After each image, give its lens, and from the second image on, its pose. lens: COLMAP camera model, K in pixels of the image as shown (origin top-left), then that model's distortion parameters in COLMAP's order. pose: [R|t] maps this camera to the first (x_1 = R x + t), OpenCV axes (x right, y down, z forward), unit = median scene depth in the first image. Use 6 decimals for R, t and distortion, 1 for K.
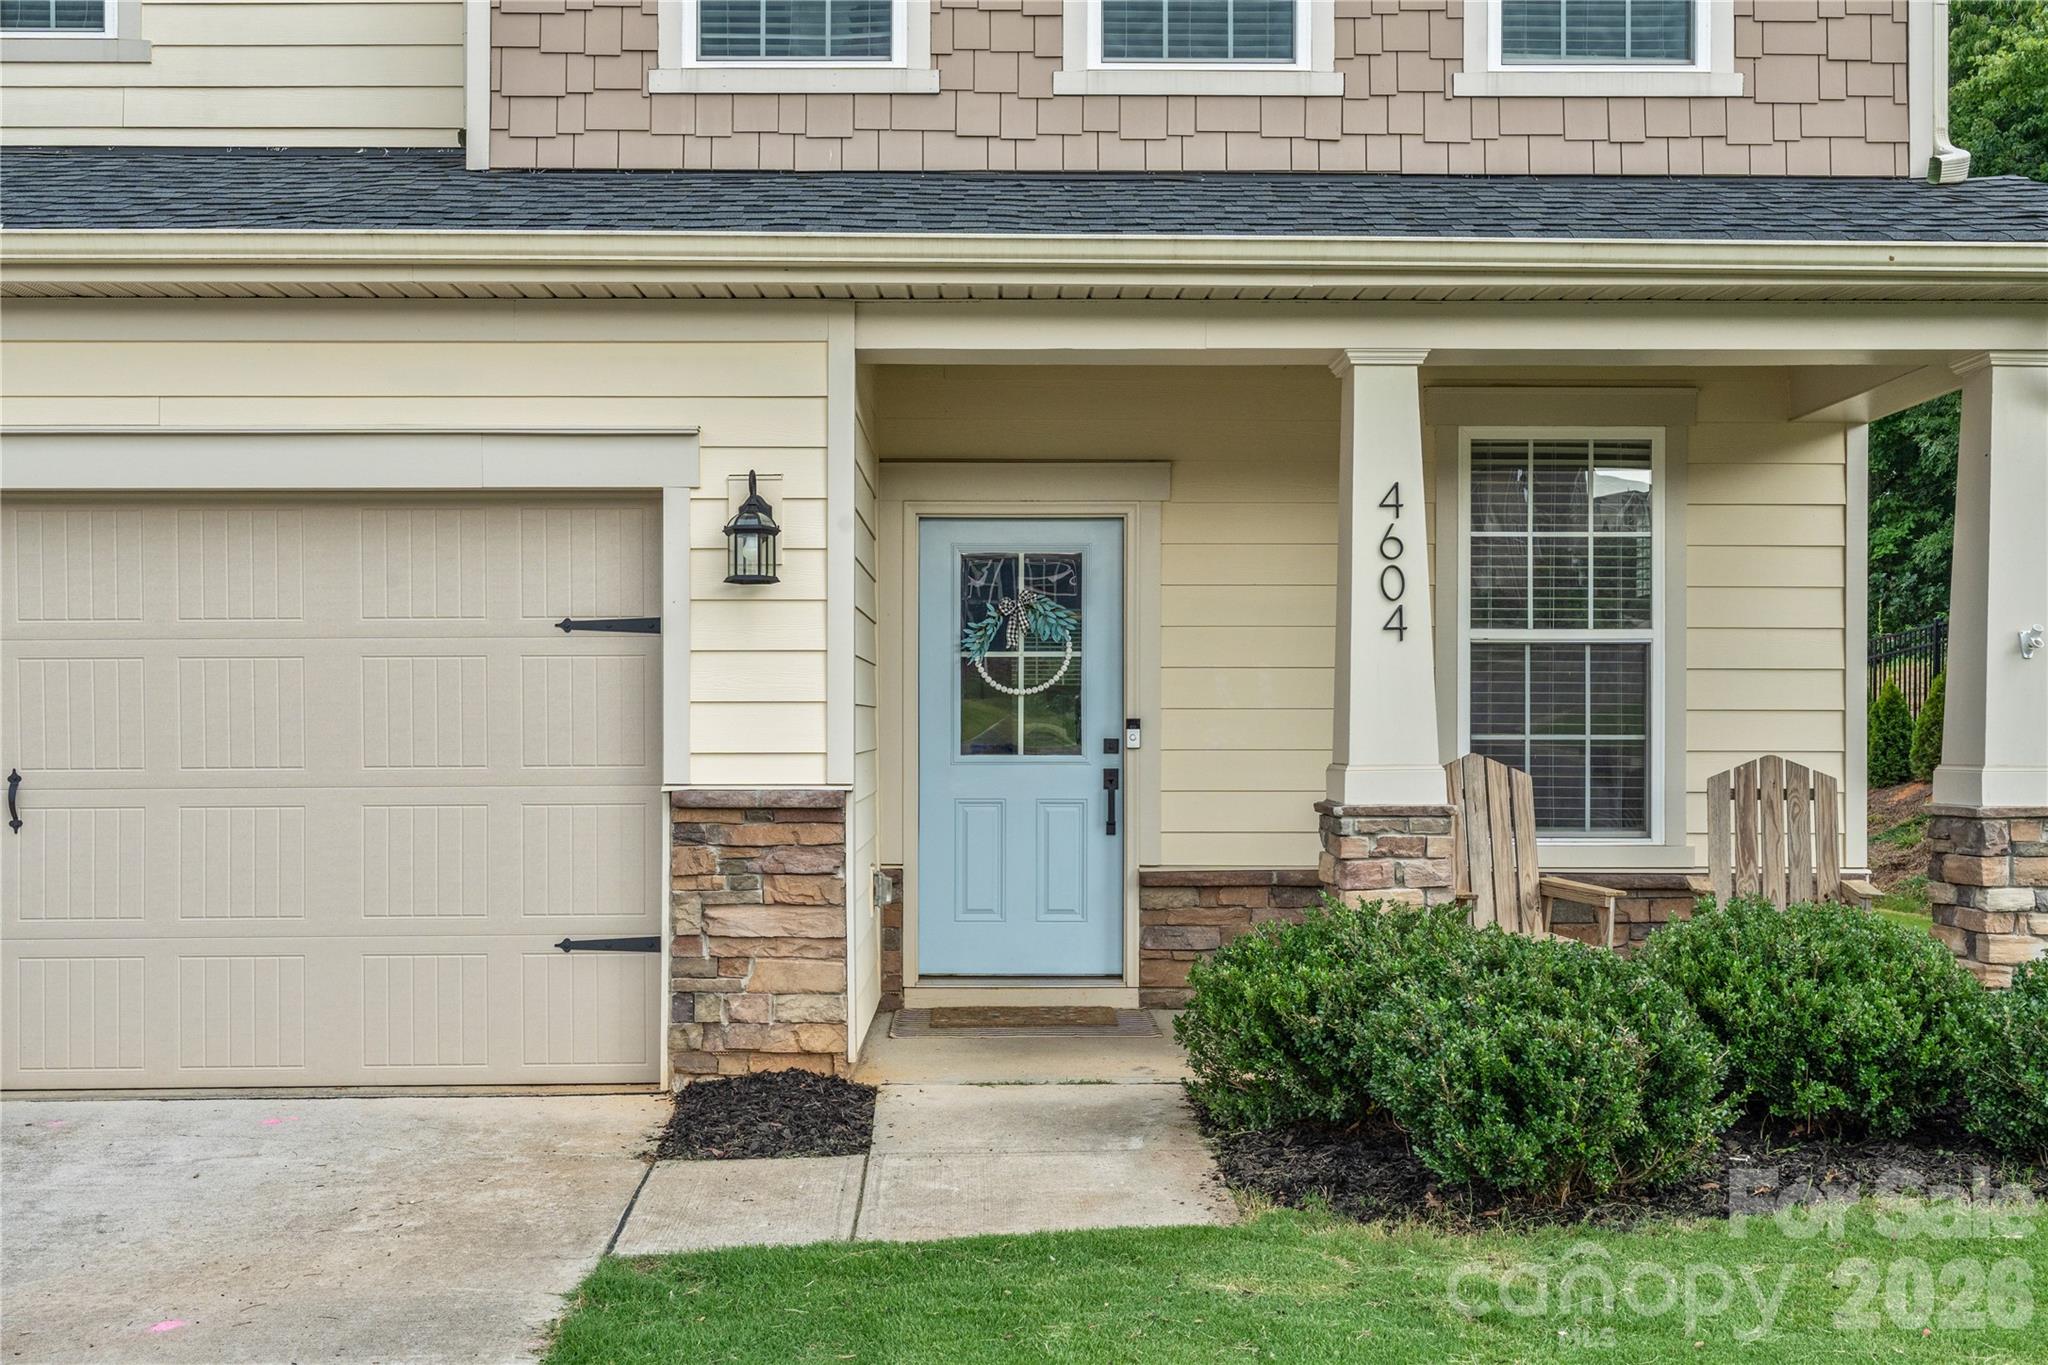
lens RADIAL K [[2034.5, 0, 1025.3], [0, 2034.5, 695.1], [0, 0, 1]] dist [0.013910, 0.000000]
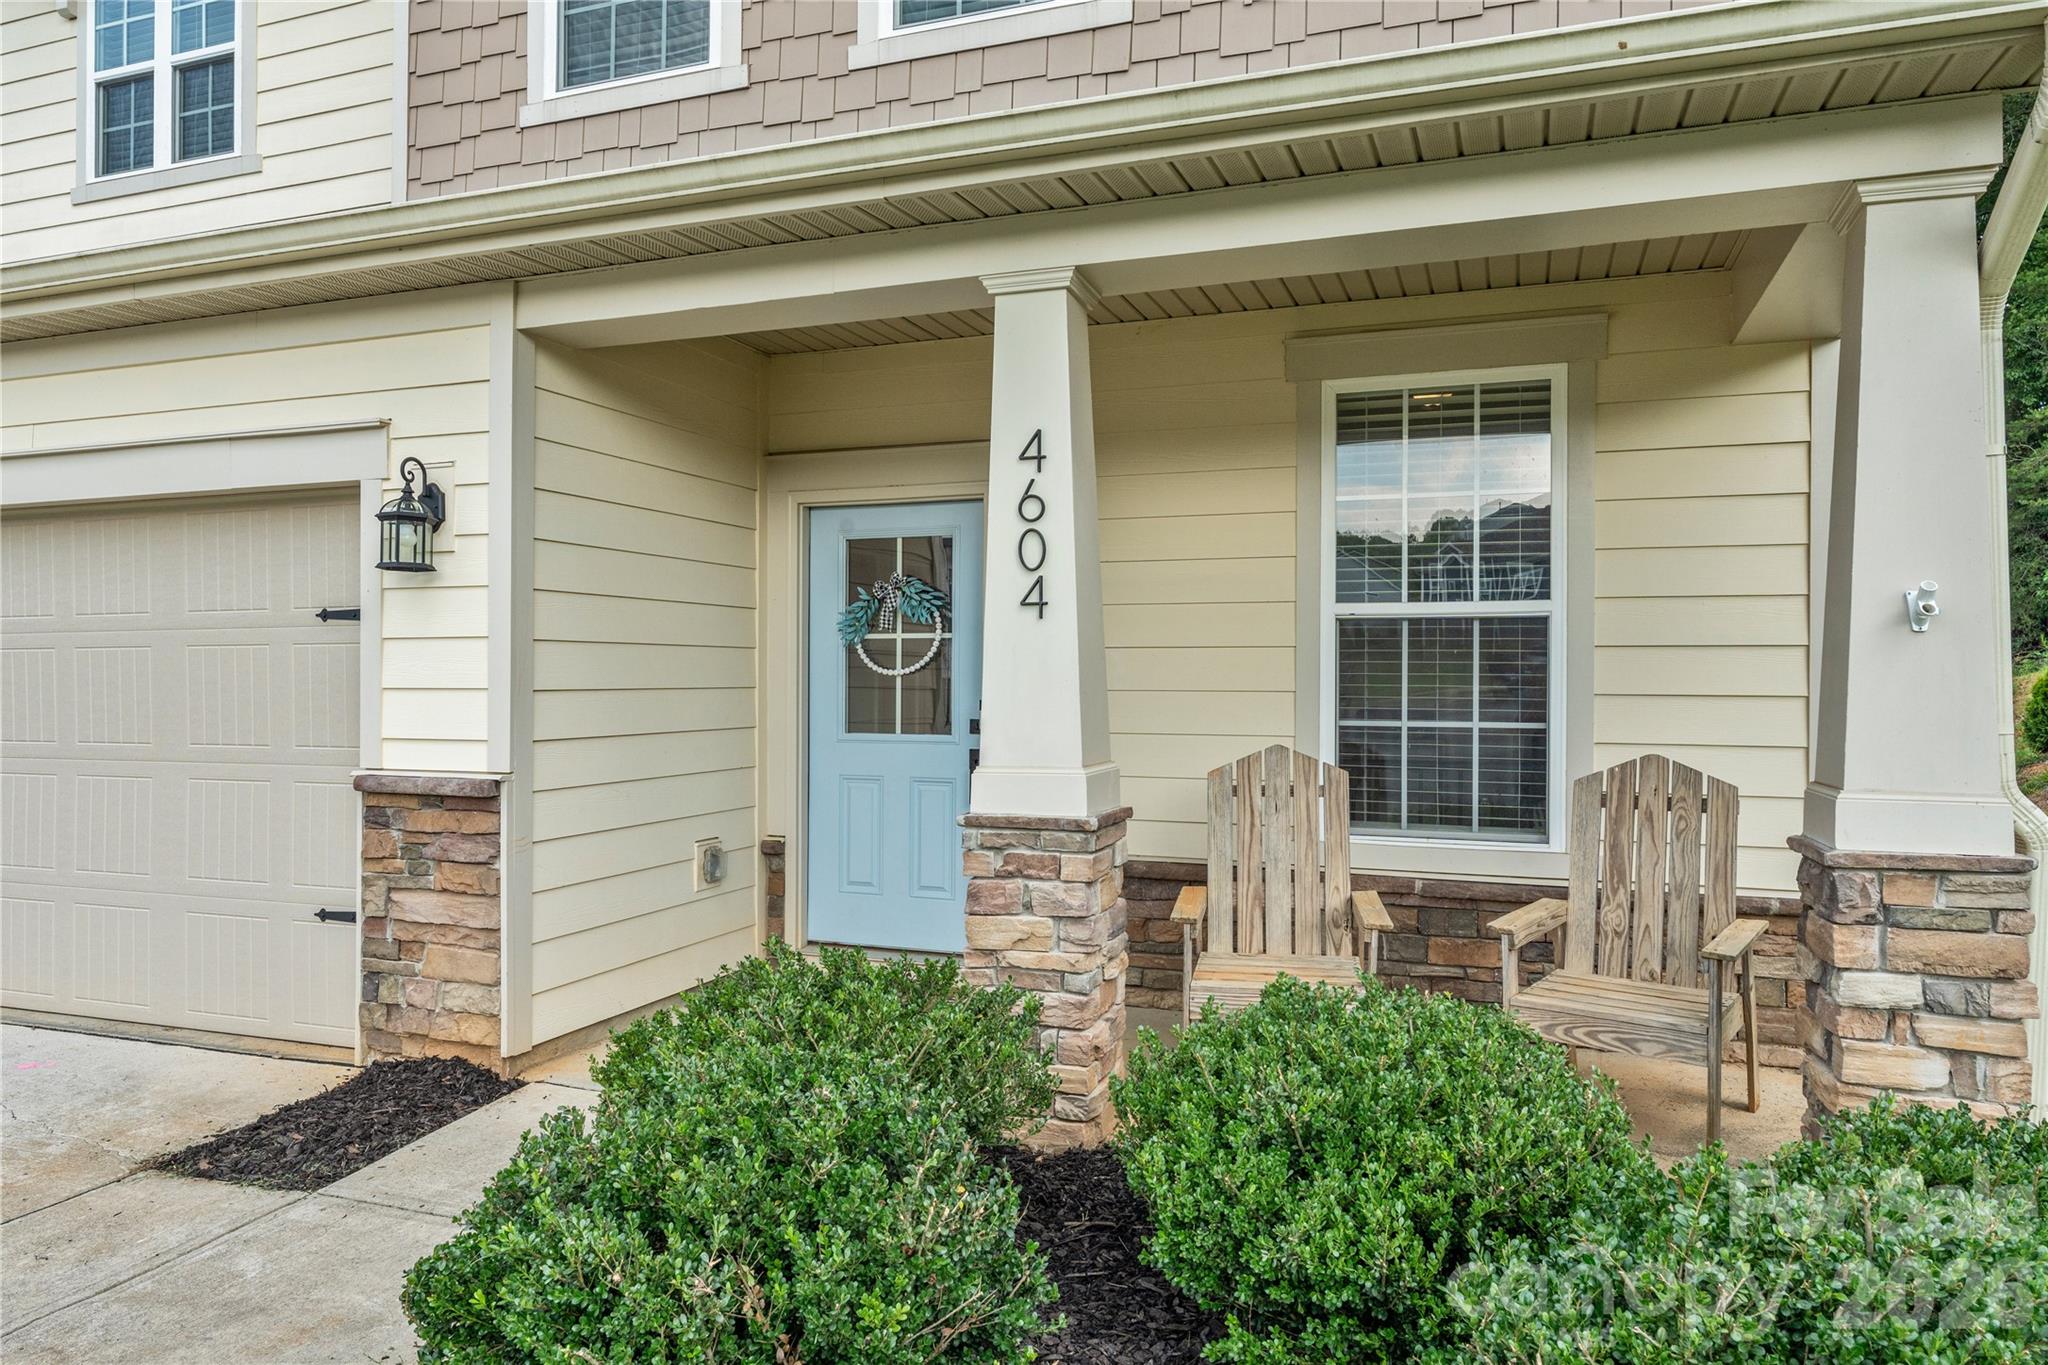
lens RADIAL K [[1356.3, 0, 1021.9], [0, 1356.3, 663.8], [0, 0, 1]] dist [0.005514, 0.000794]
pose [[0.932100, -0.001988, -0.362195, 0.379108], [0.003168, 0.999991, 0.002663, -0.009575], [0.362187, -0.003630, 0.932098, 0.477125]]
